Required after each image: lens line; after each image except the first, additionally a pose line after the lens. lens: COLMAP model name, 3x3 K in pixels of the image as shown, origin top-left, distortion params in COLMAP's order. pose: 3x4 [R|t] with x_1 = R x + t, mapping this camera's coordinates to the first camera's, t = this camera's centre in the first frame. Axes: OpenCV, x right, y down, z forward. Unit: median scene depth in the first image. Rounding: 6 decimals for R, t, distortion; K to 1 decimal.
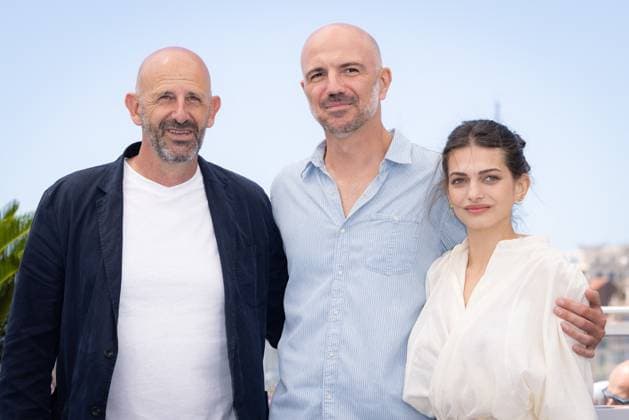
lens RADIAL K [[1471.8, 0, 314.5], [0, 1471.8, 210.0], [0, 0, 1]] dist [-0.049425, 0.377758]
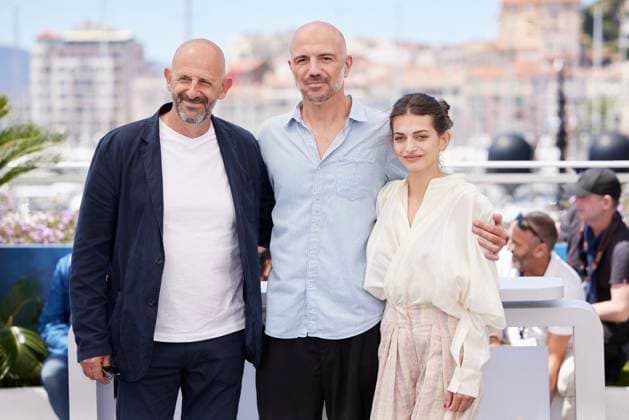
lens RADIAL K [[1471.8, 0, 314.5], [0, 1471.8, 210.0], [0, 0, 1]] dist [-0.049425, 0.377758]
pose [[0.999605, 0.000694, 0.028094, -0.023969], [-0.002129, 0.998692, 0.051079, -0.019426], [-0.028022, -0.051119, 0.998299, -0.395036]]
